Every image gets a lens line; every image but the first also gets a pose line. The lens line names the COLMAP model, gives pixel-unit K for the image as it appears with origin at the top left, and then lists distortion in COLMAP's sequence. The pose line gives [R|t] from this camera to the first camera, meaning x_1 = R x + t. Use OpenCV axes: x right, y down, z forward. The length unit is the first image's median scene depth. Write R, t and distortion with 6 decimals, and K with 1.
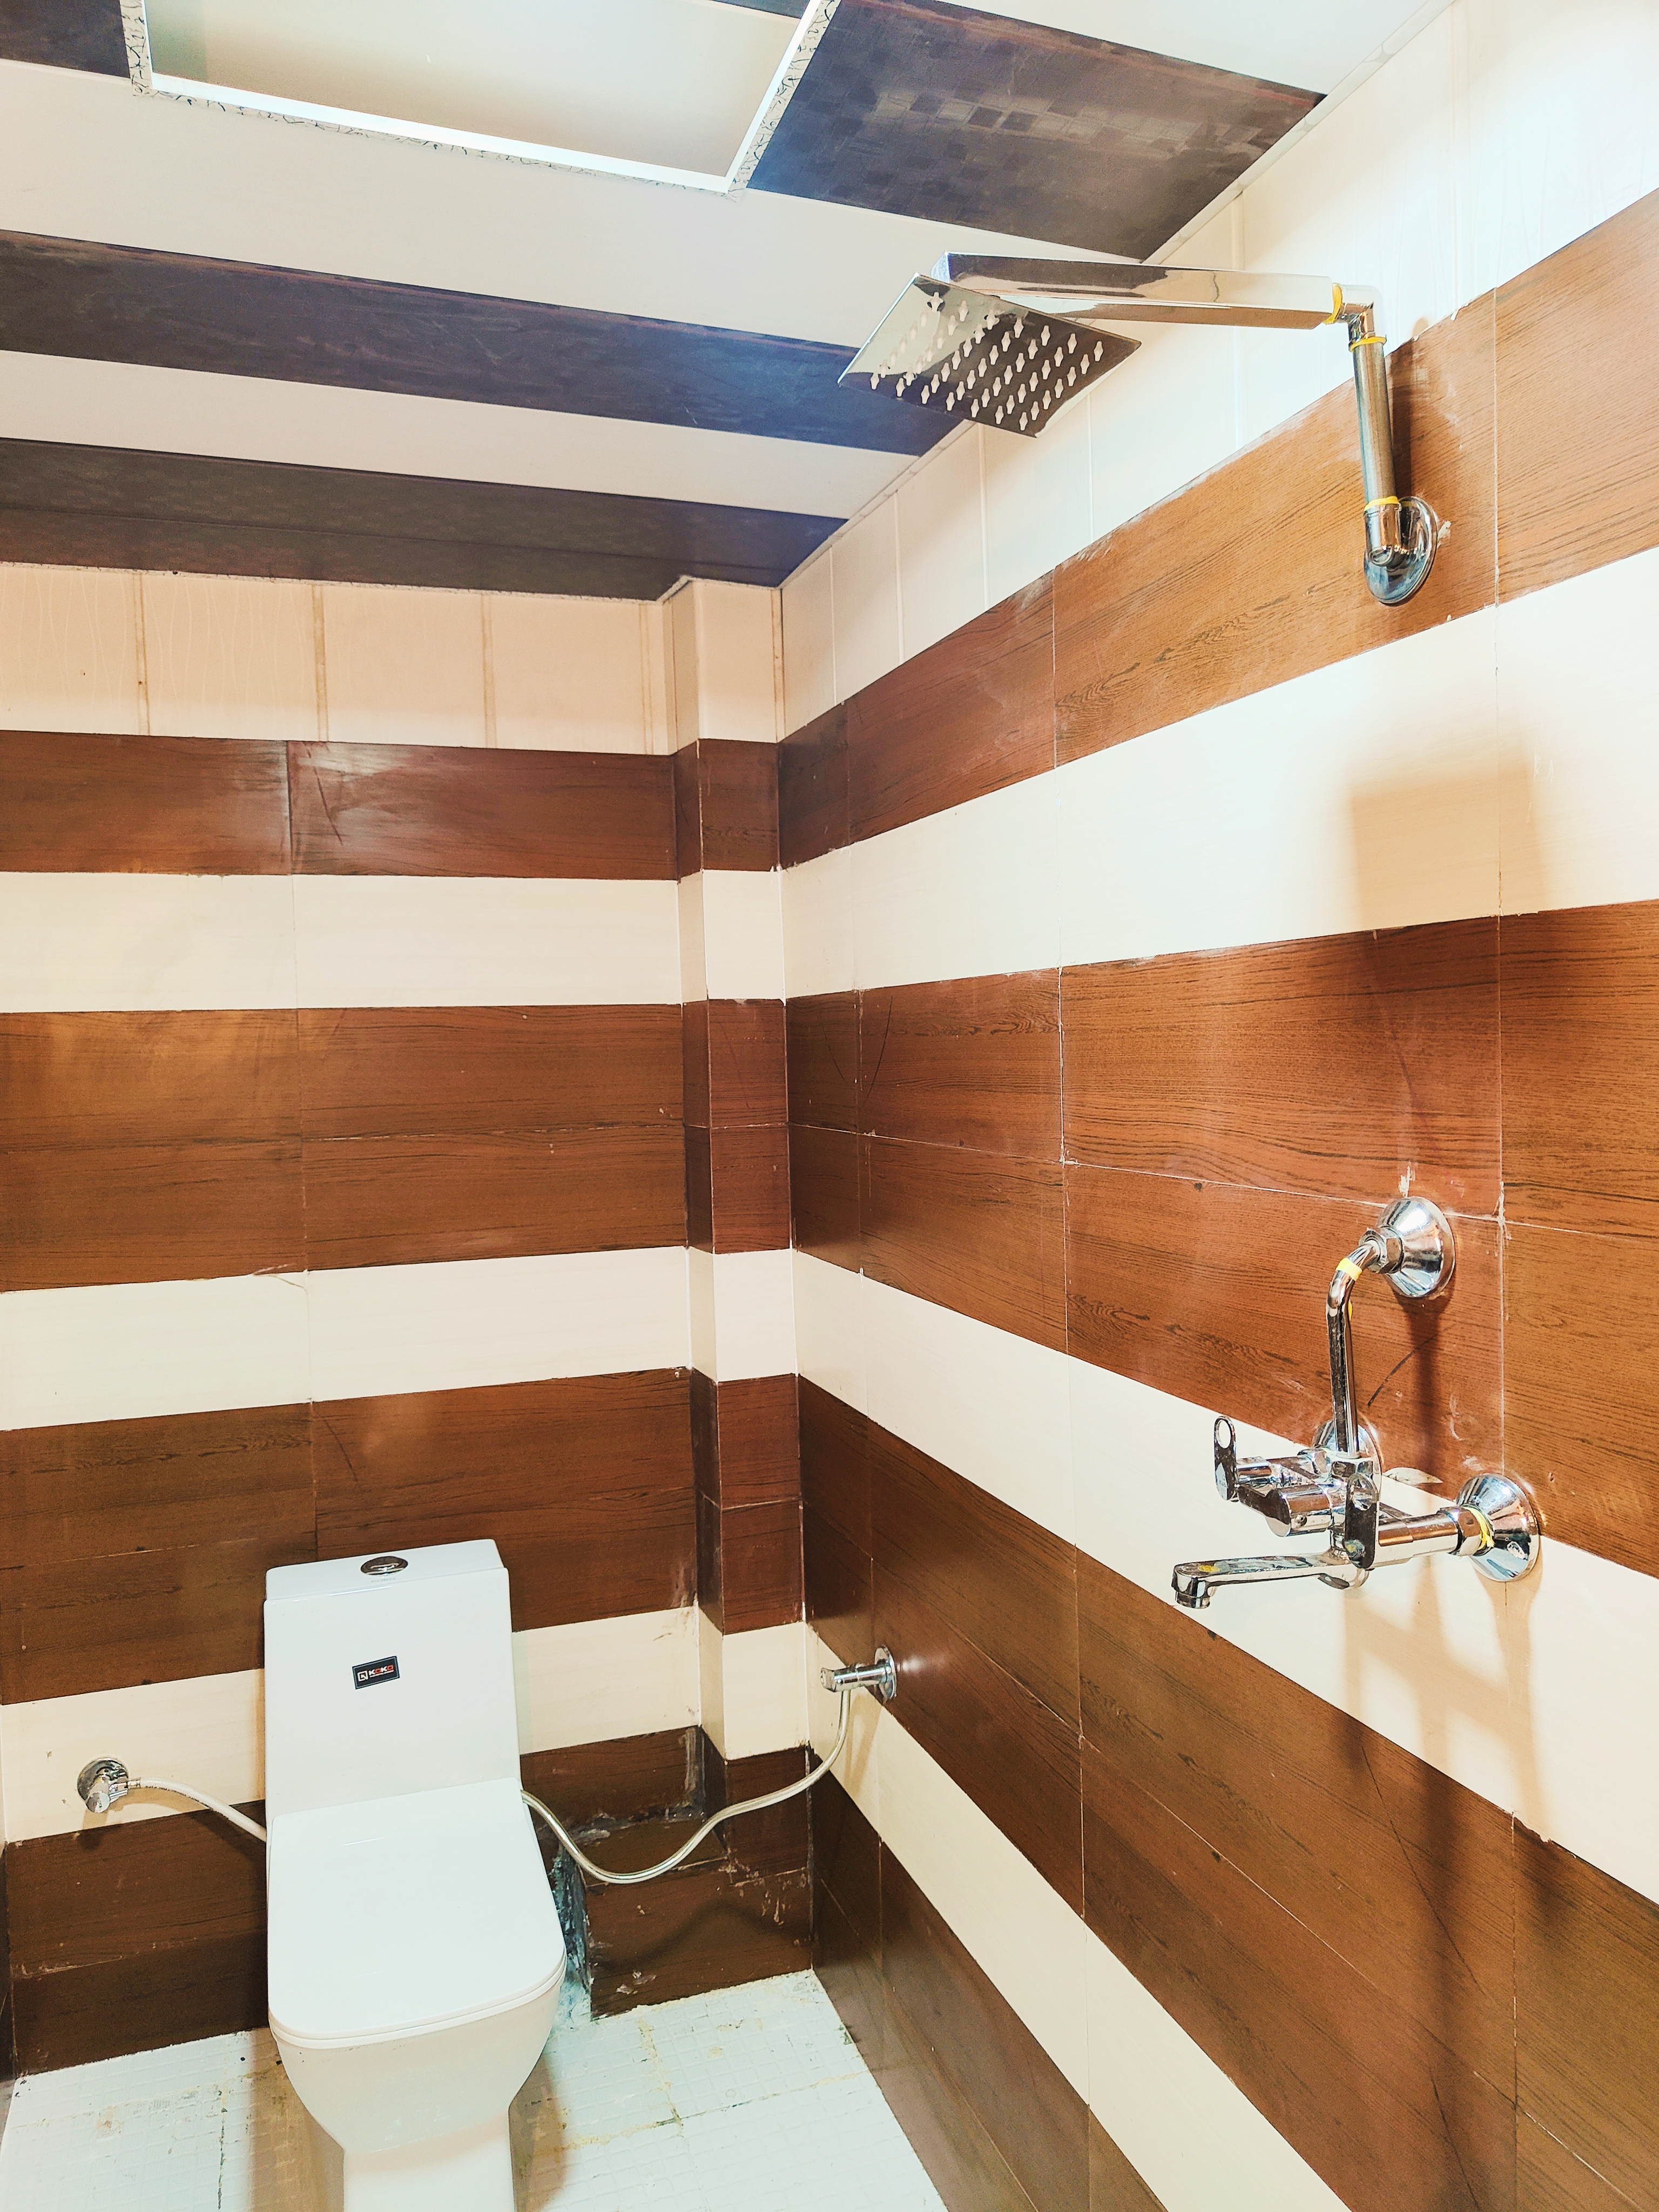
lens RADIAL K [[1547.6, 0, 828.8], [0, 1547.6, 1105.1], [0, 0, 1]] dist [0.002603, 0.006339]
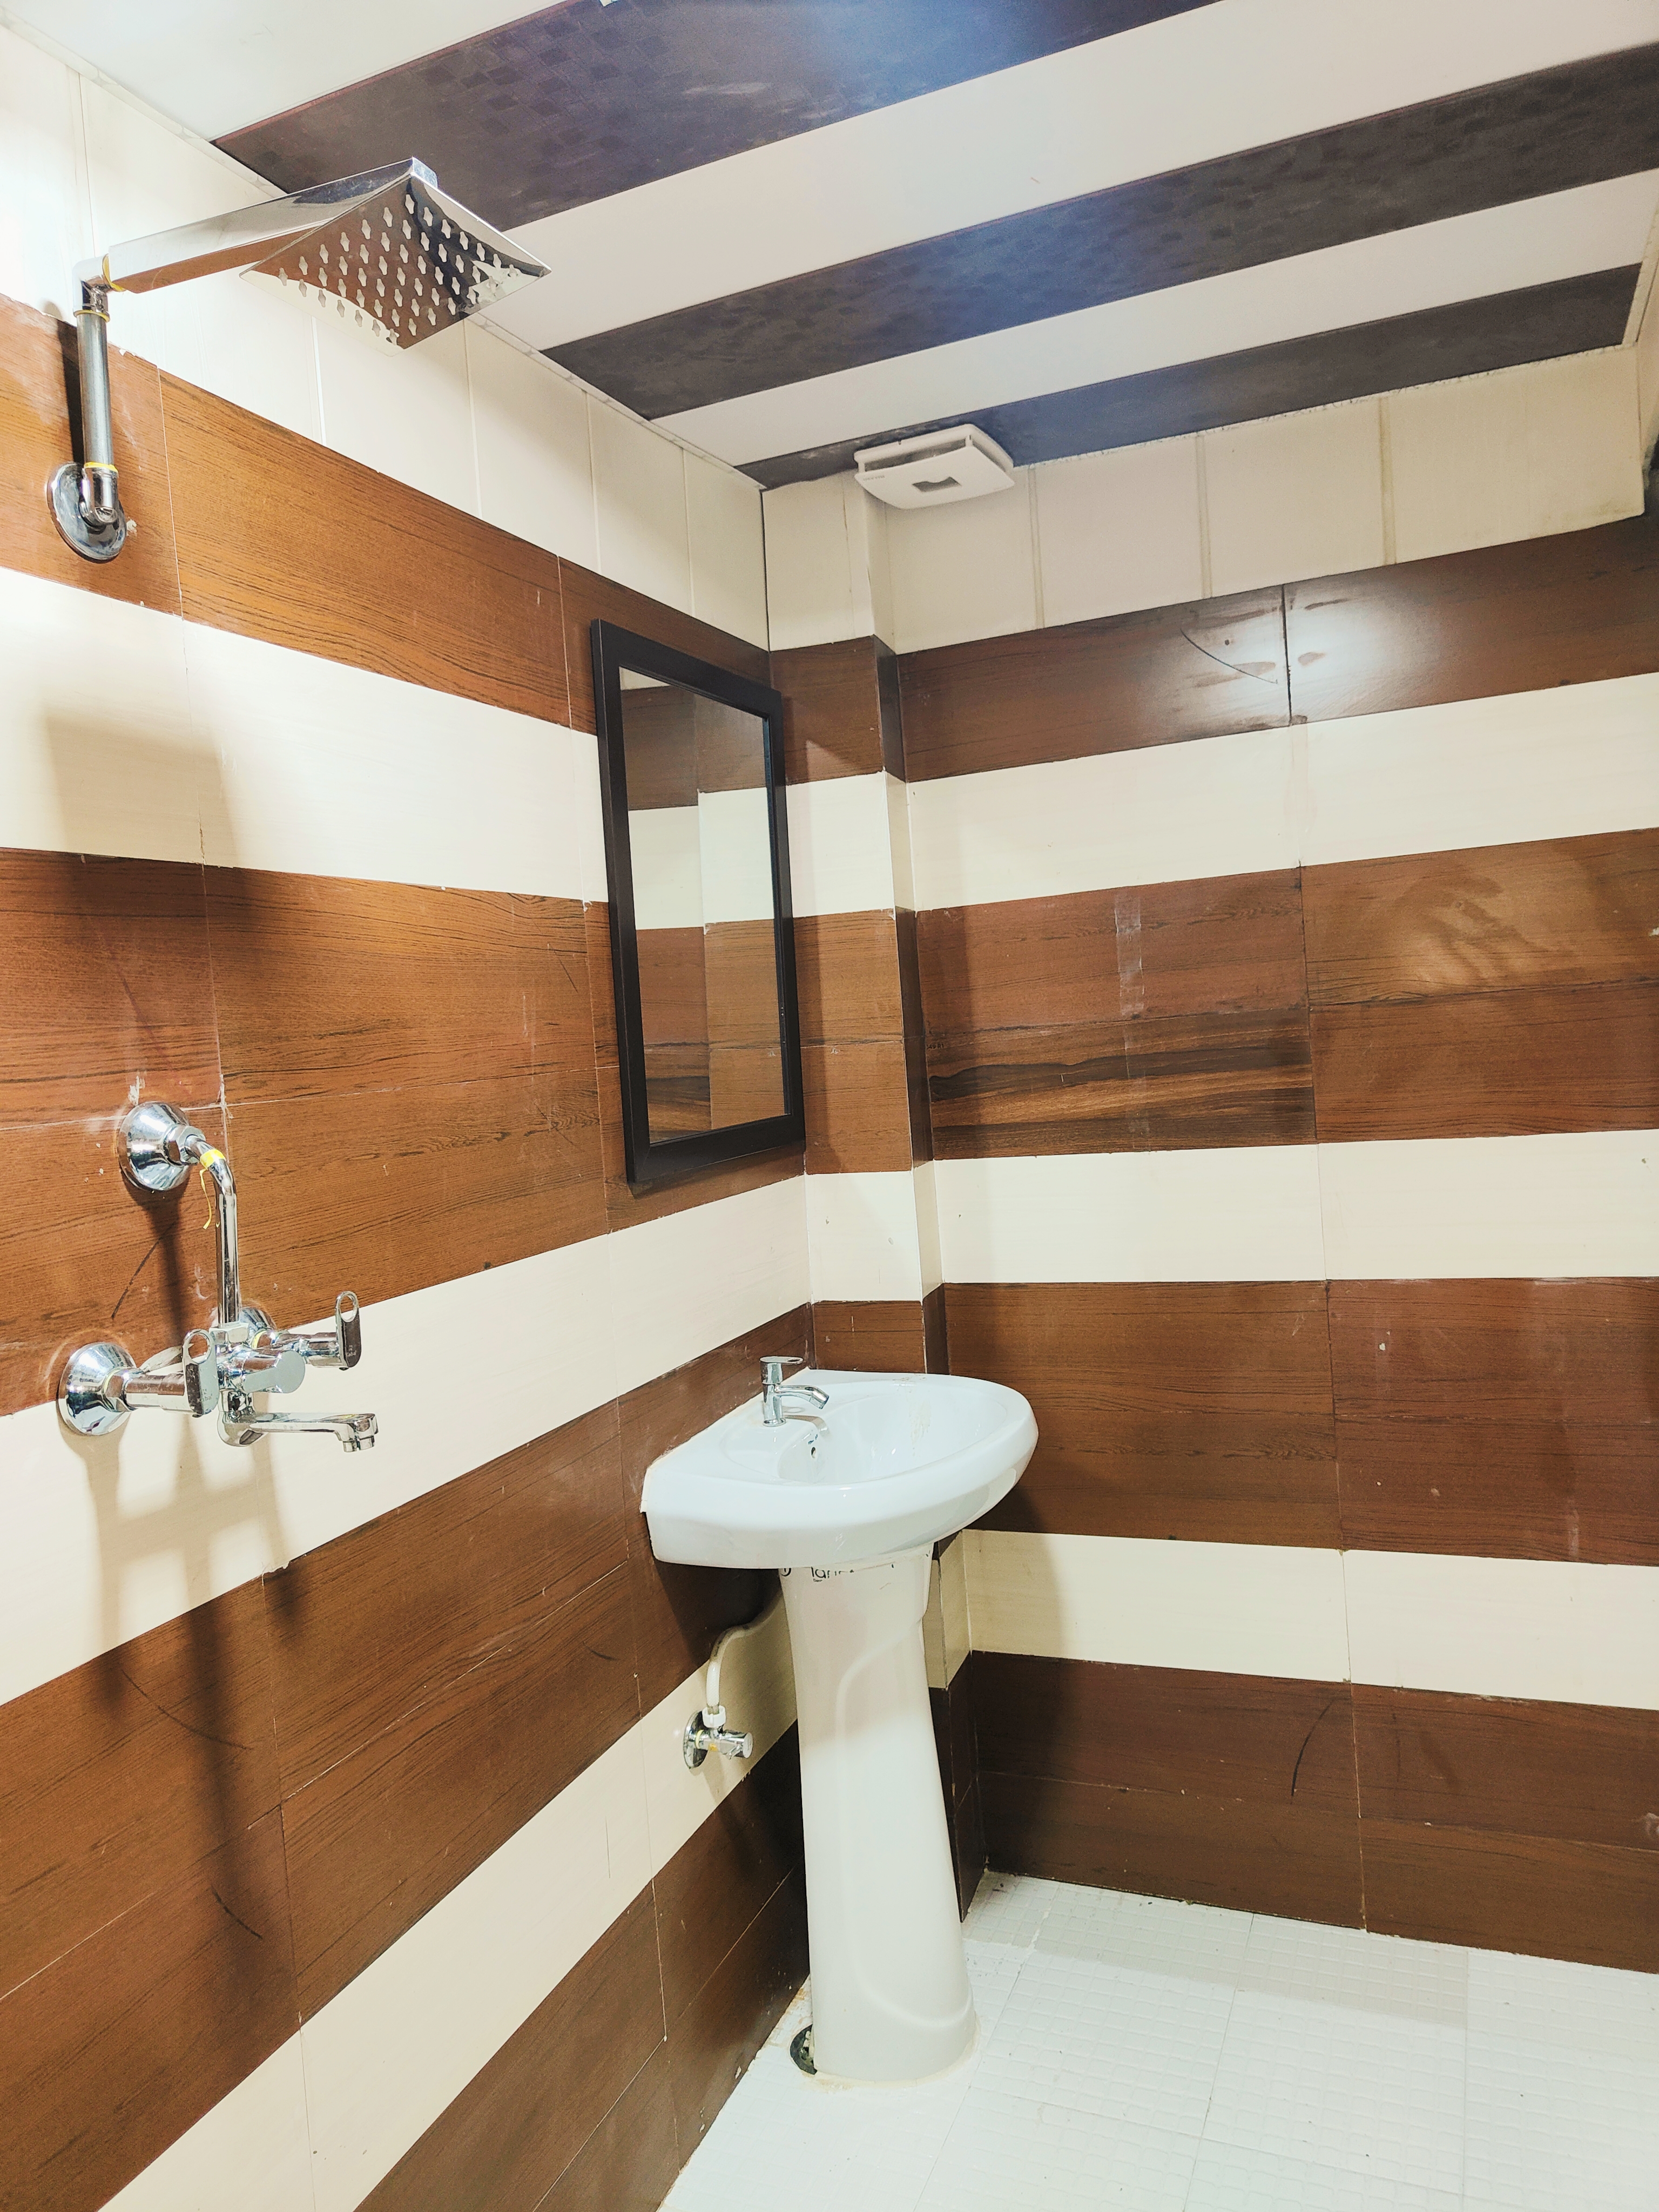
lens RADIAL K [[1547.6, 0, 830.7], [0, 1547.6, 1102.9], [0, 0, 1]] dist [0.002603, 0.006339]
pose [[-0.739065, 0.038334, 0.672543, -0.746400], [0.113715, 0.991151, 0.068469, 0.040322], [-0.663967, 0.127082, -0.736884, 1.528119]]
